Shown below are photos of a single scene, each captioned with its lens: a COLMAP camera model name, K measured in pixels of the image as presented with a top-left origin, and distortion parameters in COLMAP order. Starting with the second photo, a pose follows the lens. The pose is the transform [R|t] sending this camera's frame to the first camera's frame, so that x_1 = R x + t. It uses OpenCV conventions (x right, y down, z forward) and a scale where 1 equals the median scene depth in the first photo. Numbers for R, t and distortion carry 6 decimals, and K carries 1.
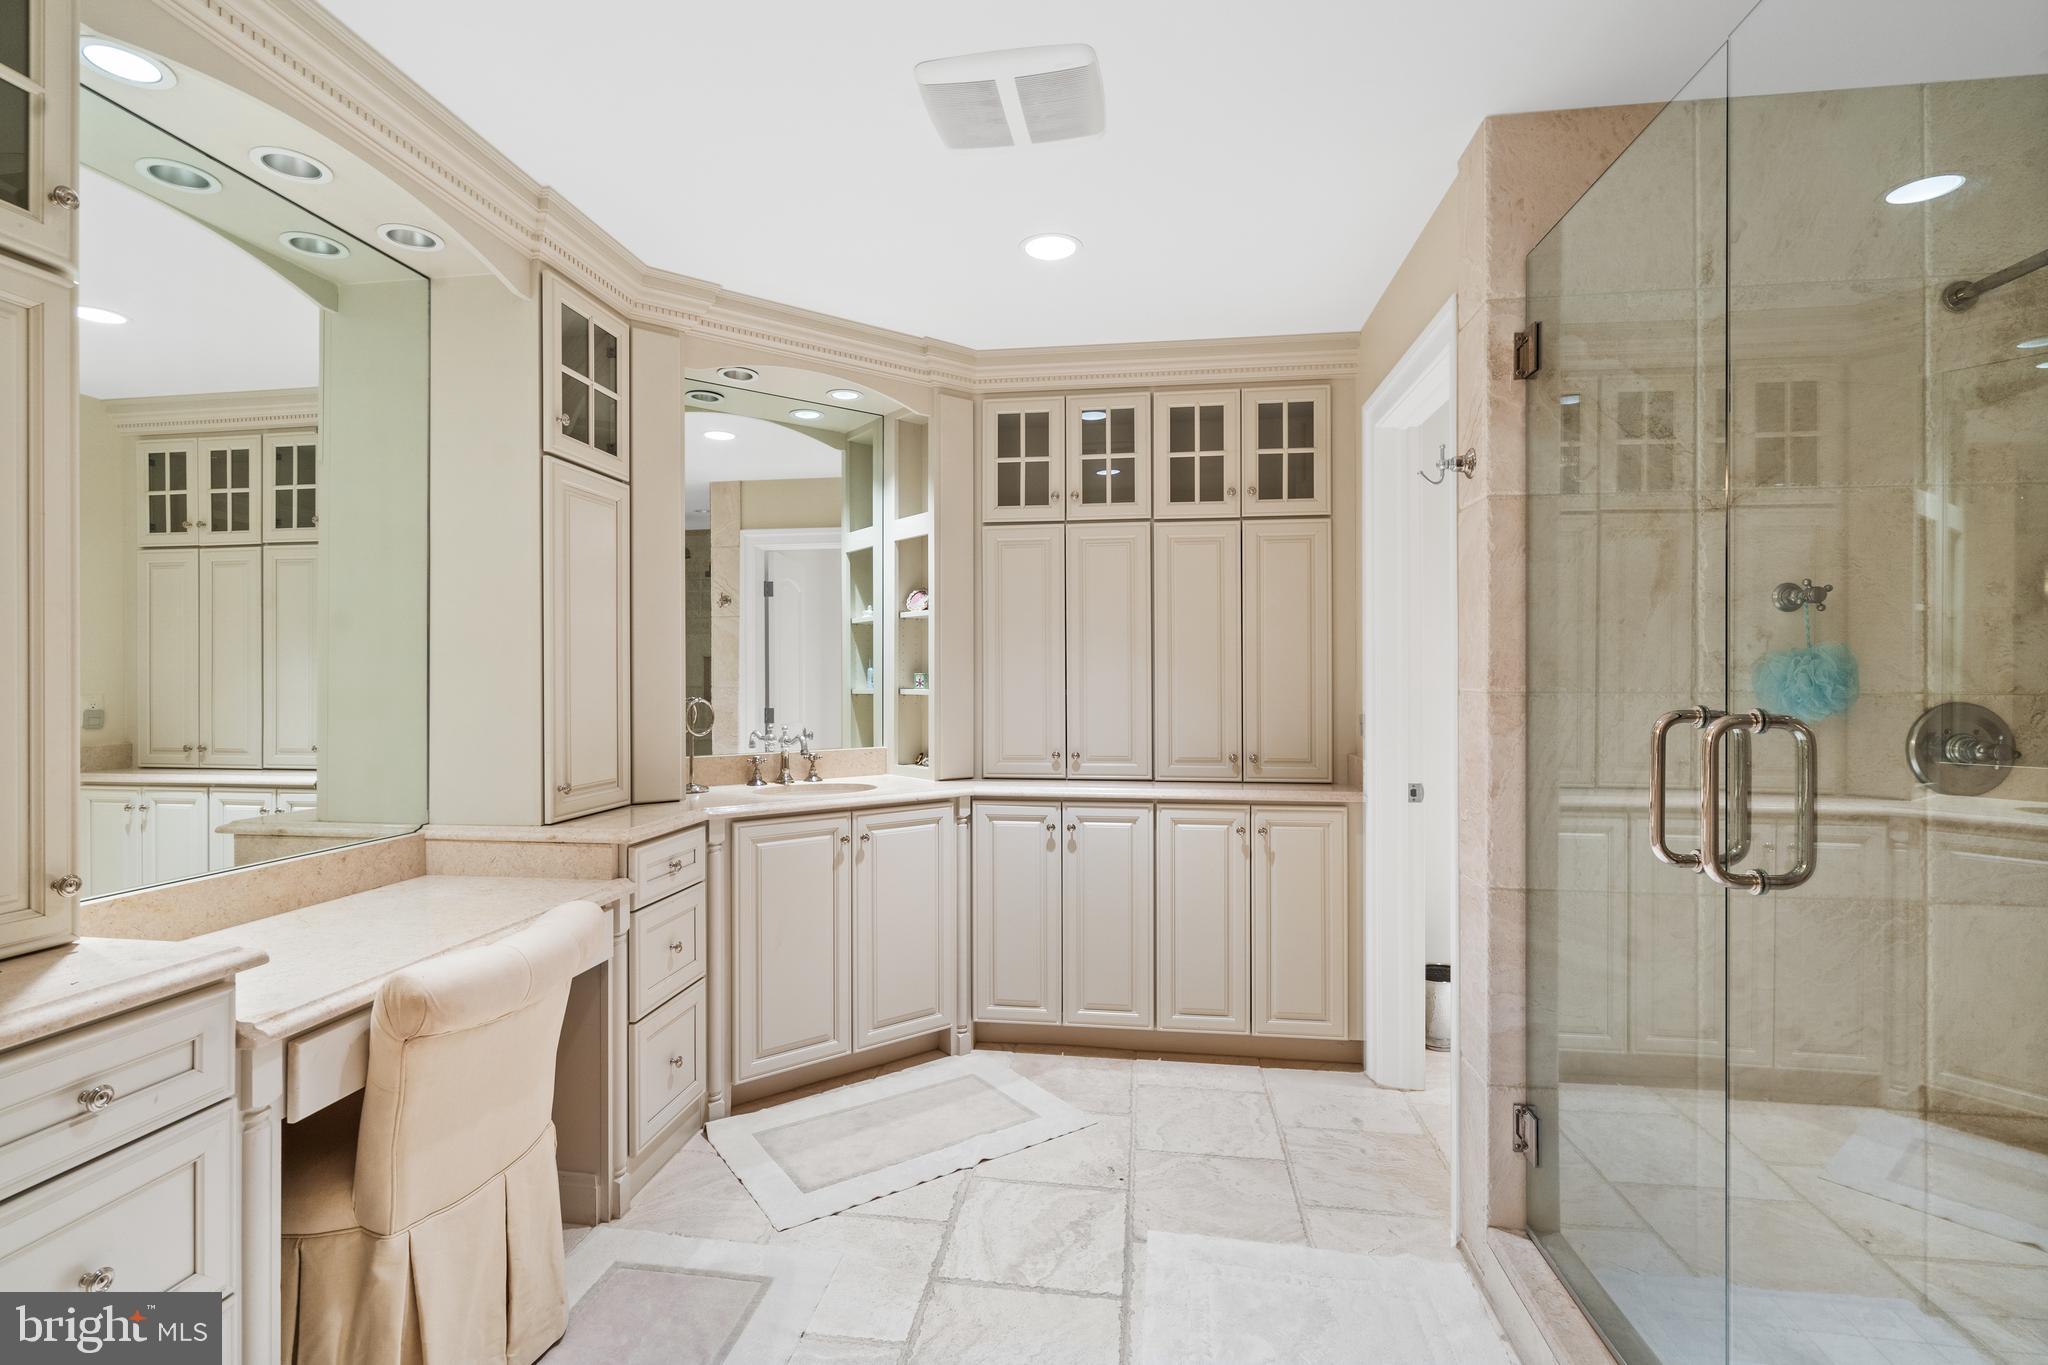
lens RADIAL K [[957.2, 0, 1018.2], [0, 957.2, 675.3], [0, 0, 1]] dist [-0.001347, -0.000068]
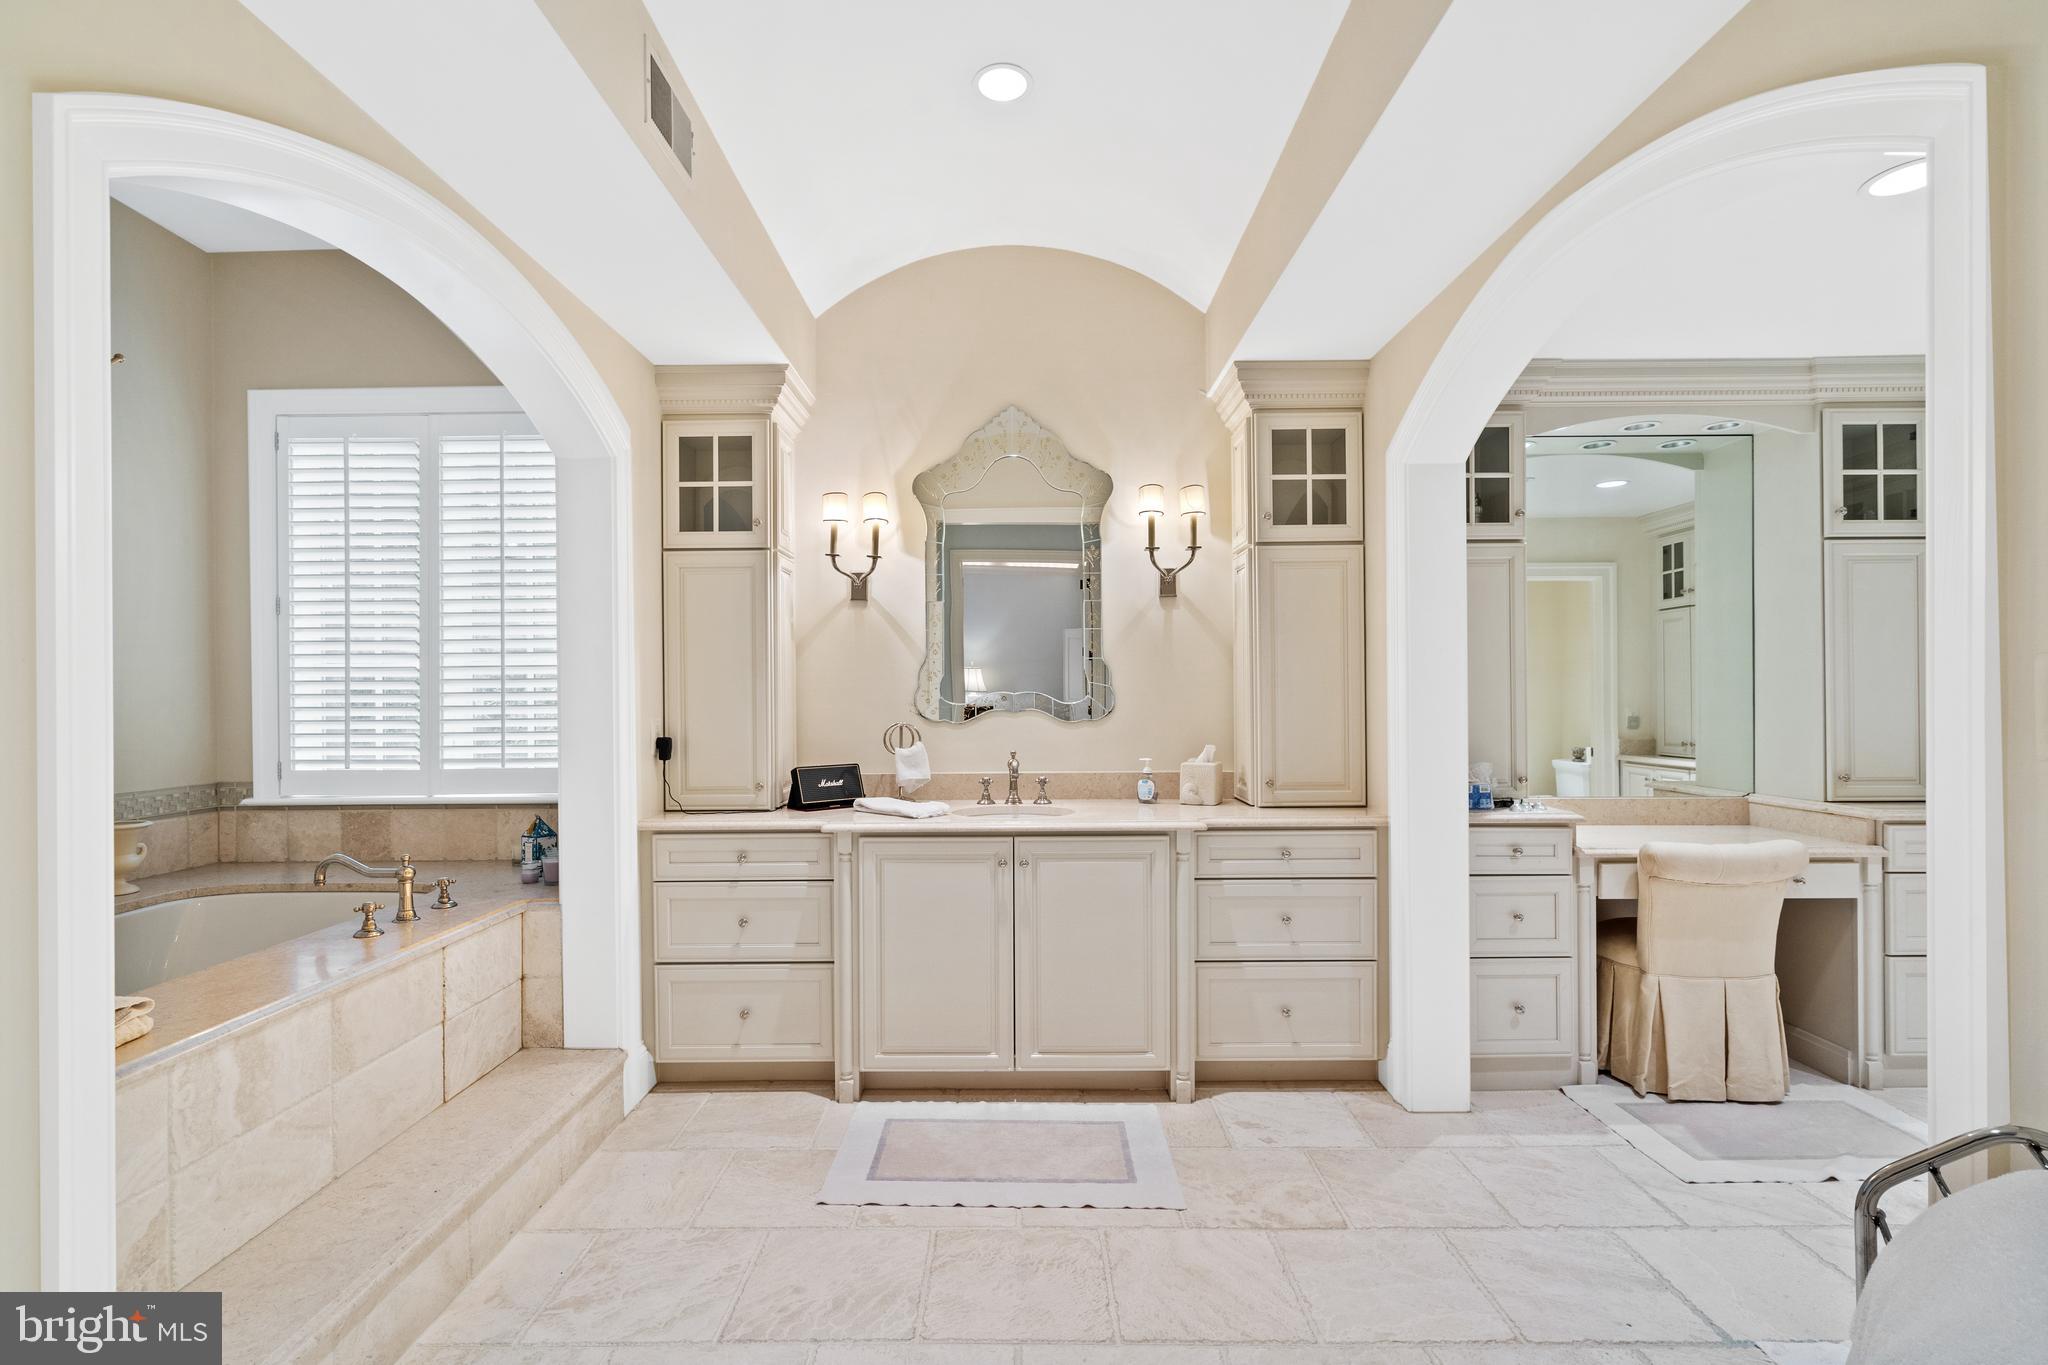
lens RADIAL K [[938.8, 0, 1014.4], [0, 938.8, 697.1], [0, 0, 1]] dist [-0.003436, -0.000224]
pose [[0.141788, -0.001196, -0.989896, 0.716513], [0.009911, 0.999951, 0.000211, -0.010448], [0.989847, -0.009841, 0.141793, -0.389530]]
